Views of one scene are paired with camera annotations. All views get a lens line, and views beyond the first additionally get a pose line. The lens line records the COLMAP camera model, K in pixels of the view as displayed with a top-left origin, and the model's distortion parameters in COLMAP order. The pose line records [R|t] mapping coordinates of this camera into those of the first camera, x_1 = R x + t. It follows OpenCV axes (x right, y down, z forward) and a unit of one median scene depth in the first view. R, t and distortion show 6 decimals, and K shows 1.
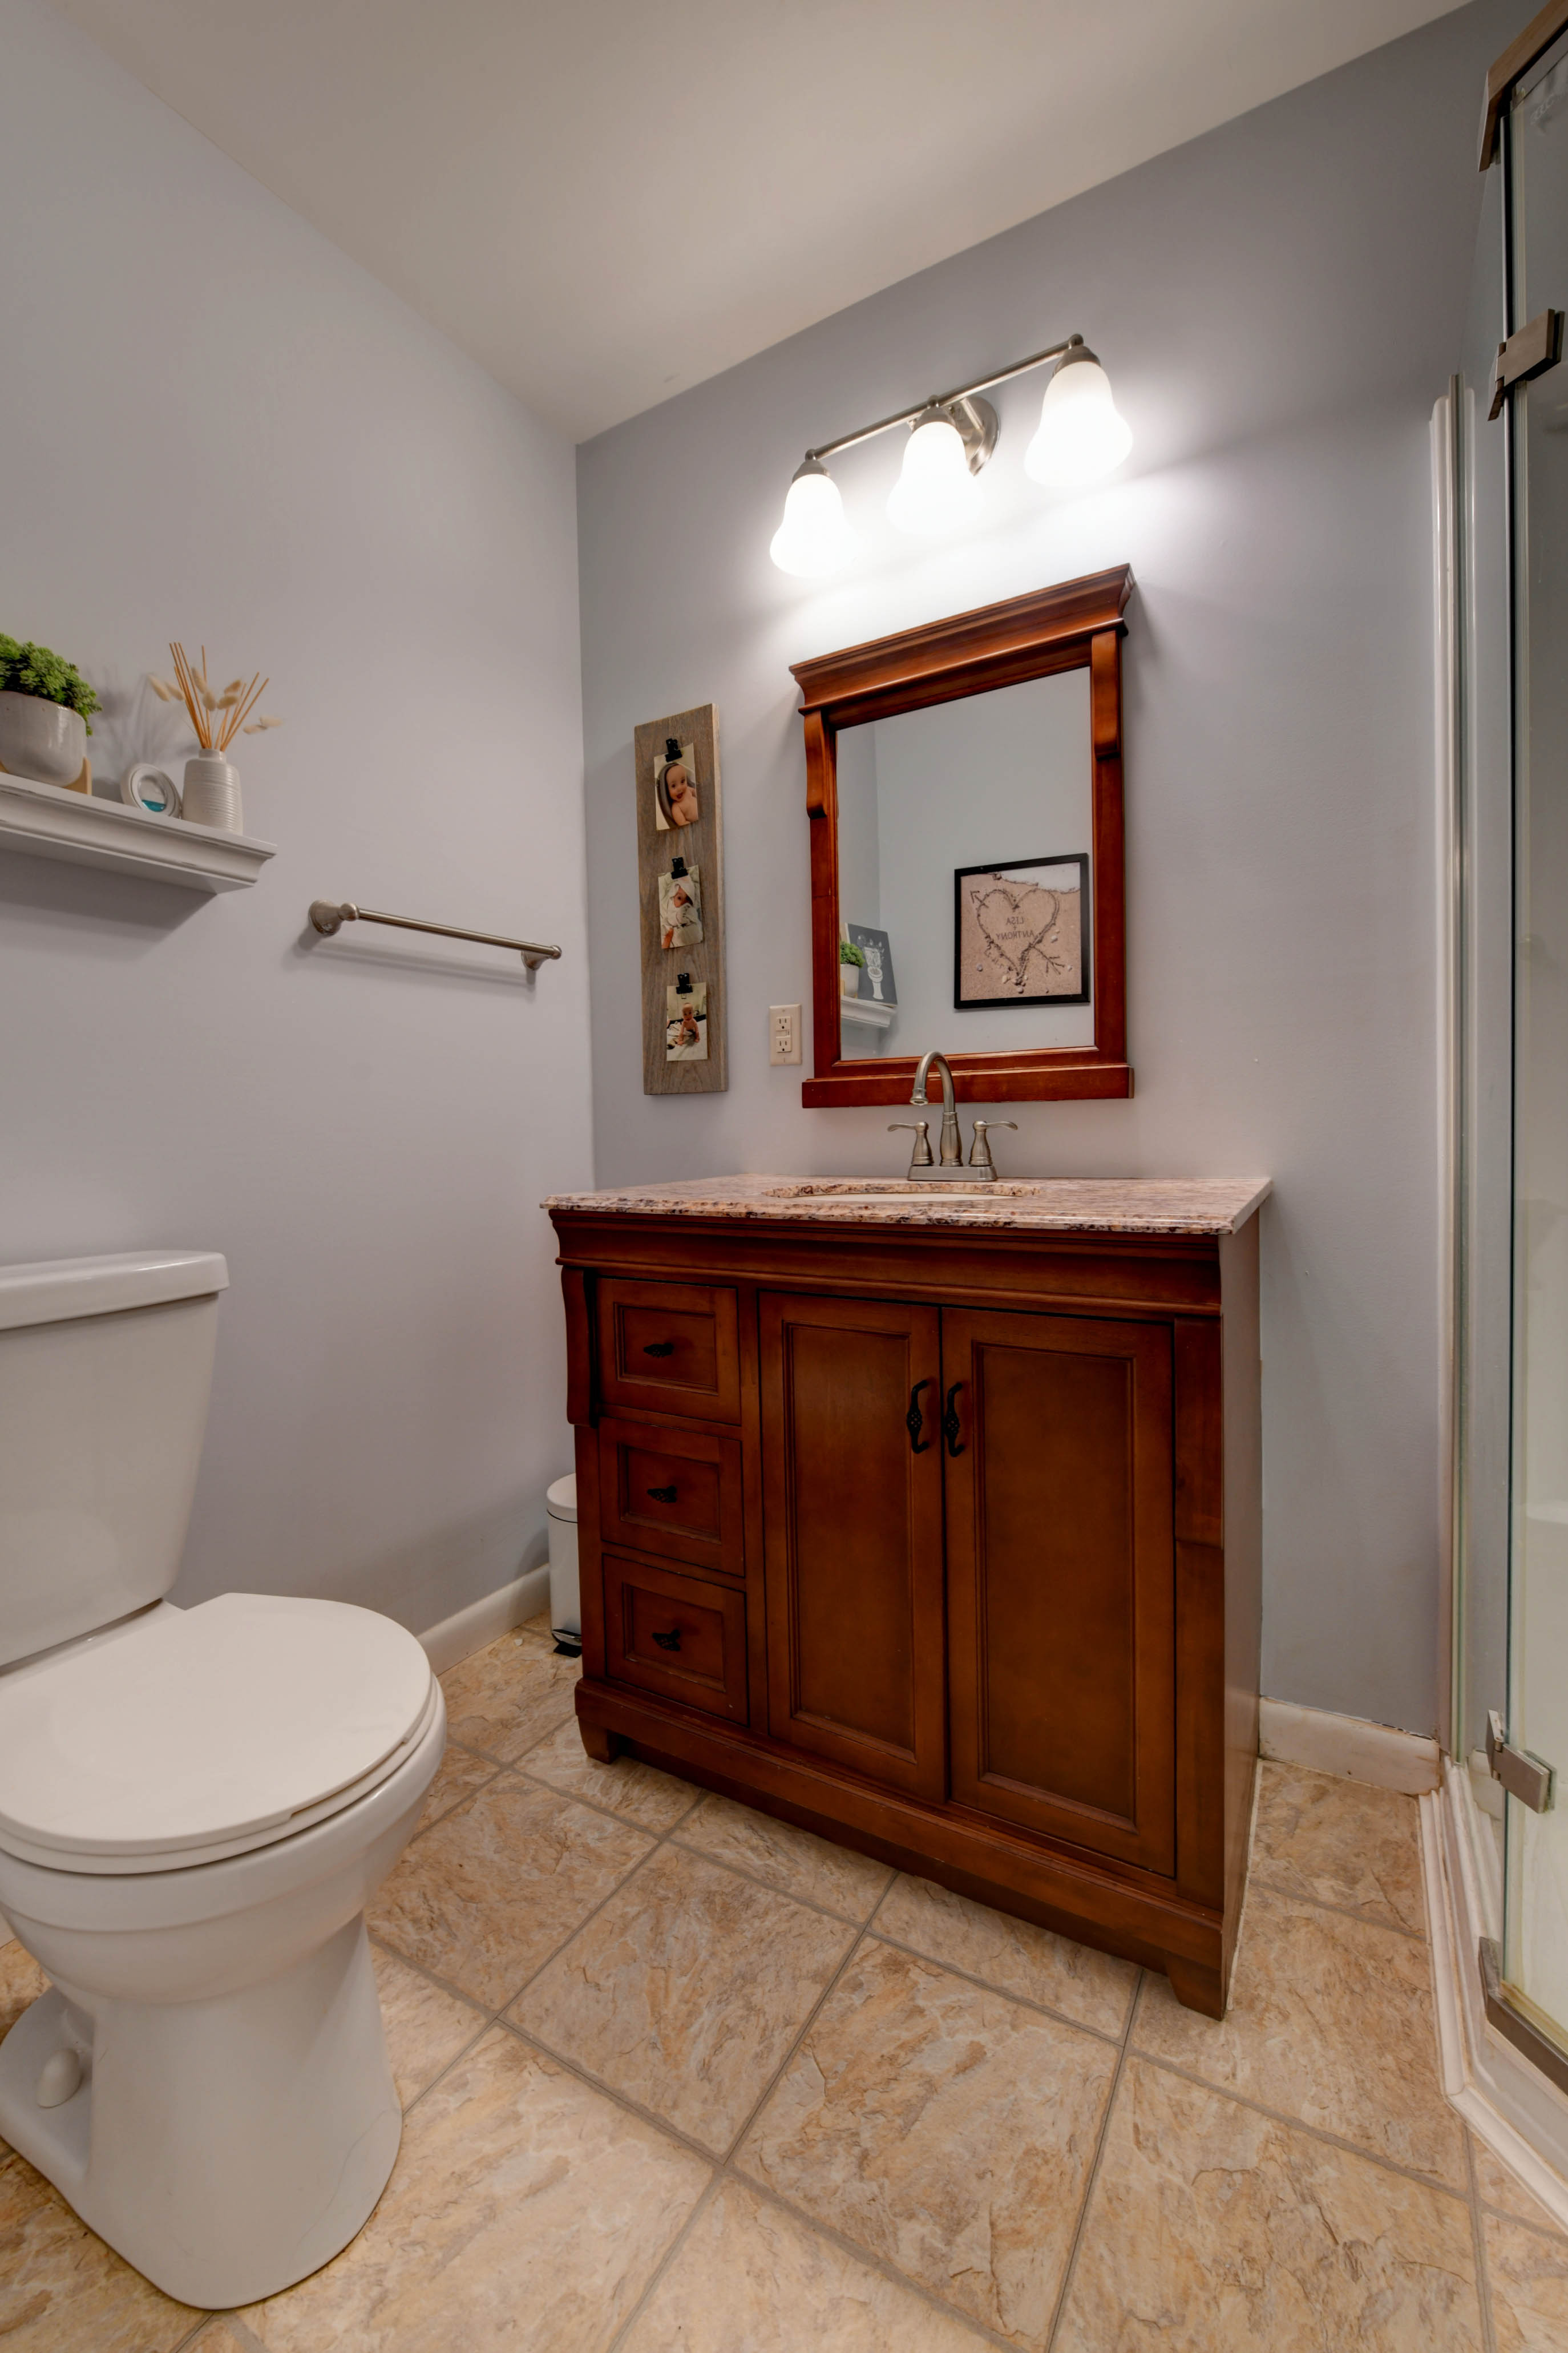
lens RADIAL K [[950.5, 0, 784.1], [0, 950.5, 1154.0], [0, 0, 1]] dist [-0.009722, -0.000727]
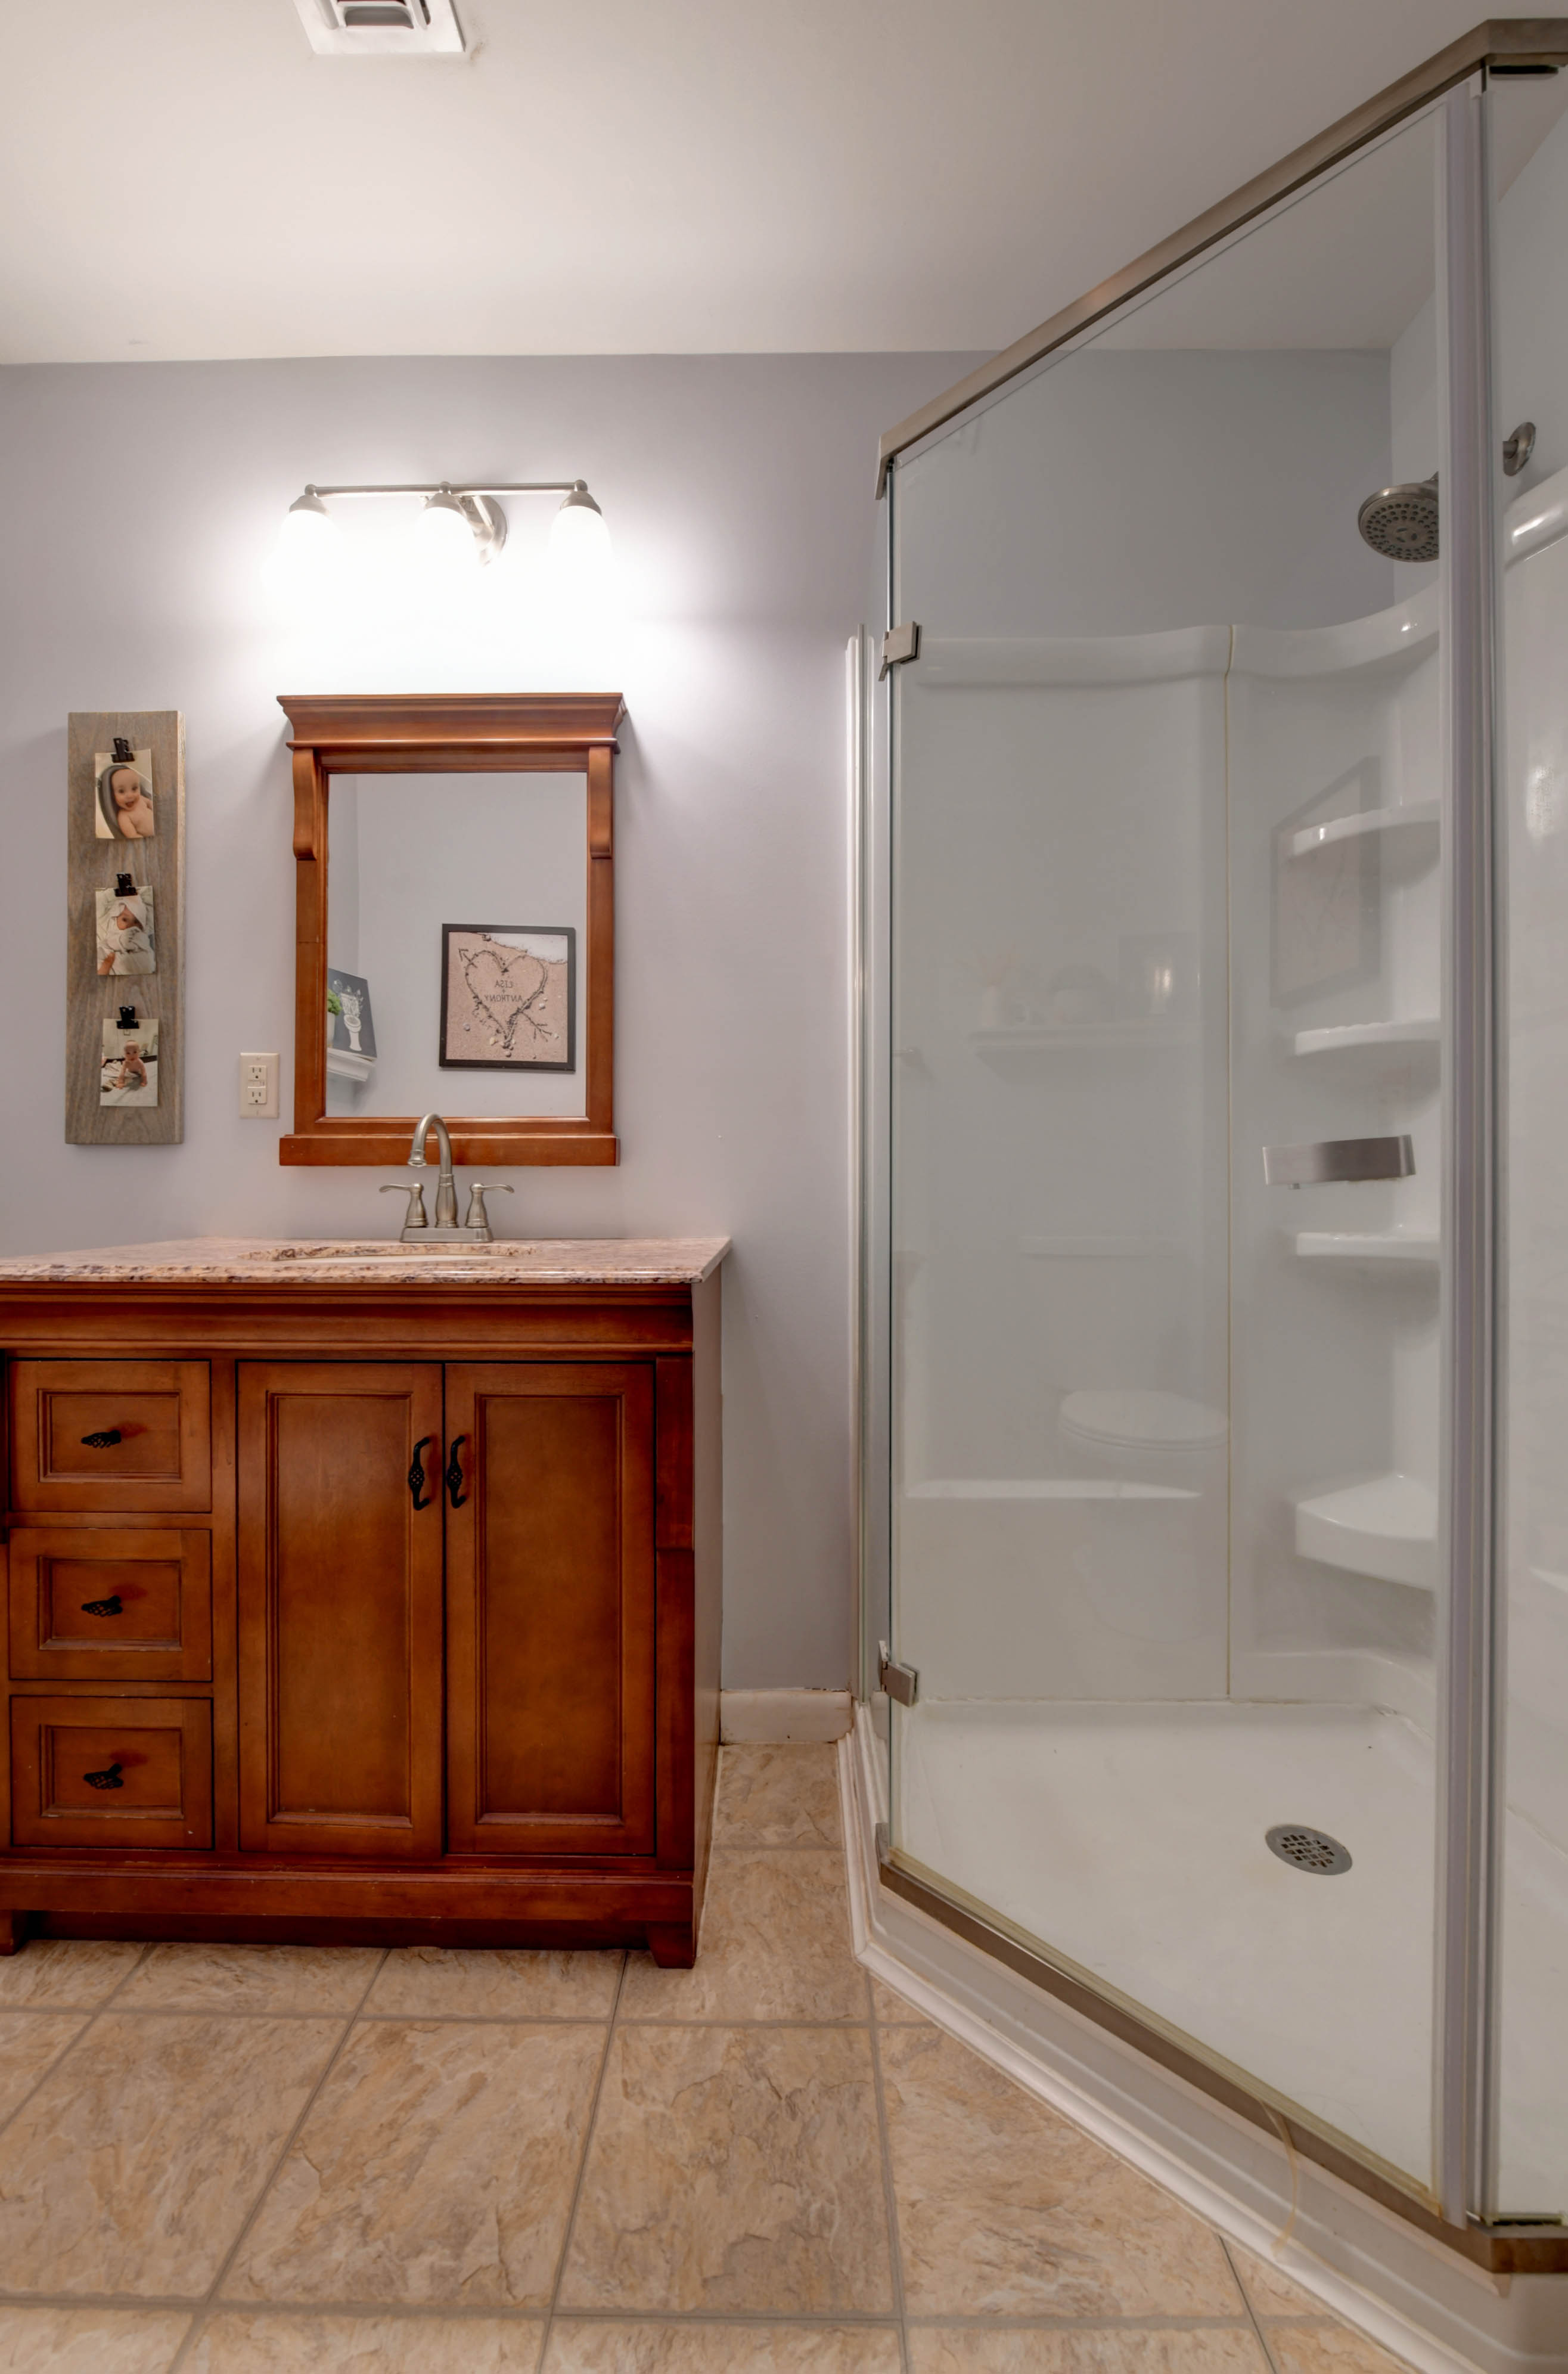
lens RADIAL K [[986.7, 0, 784.0], [0, 986.7, 1187.0], [0, 0, 1]] dist [-0.017129, -0.000122]
pose [[0.862558, 0.019440, 0.505585, -0.051327], [-0.003424, 0.999463, -0.032588, 0.002765], [-0.505947, 0.026378, 0.862161, -0.094887]]
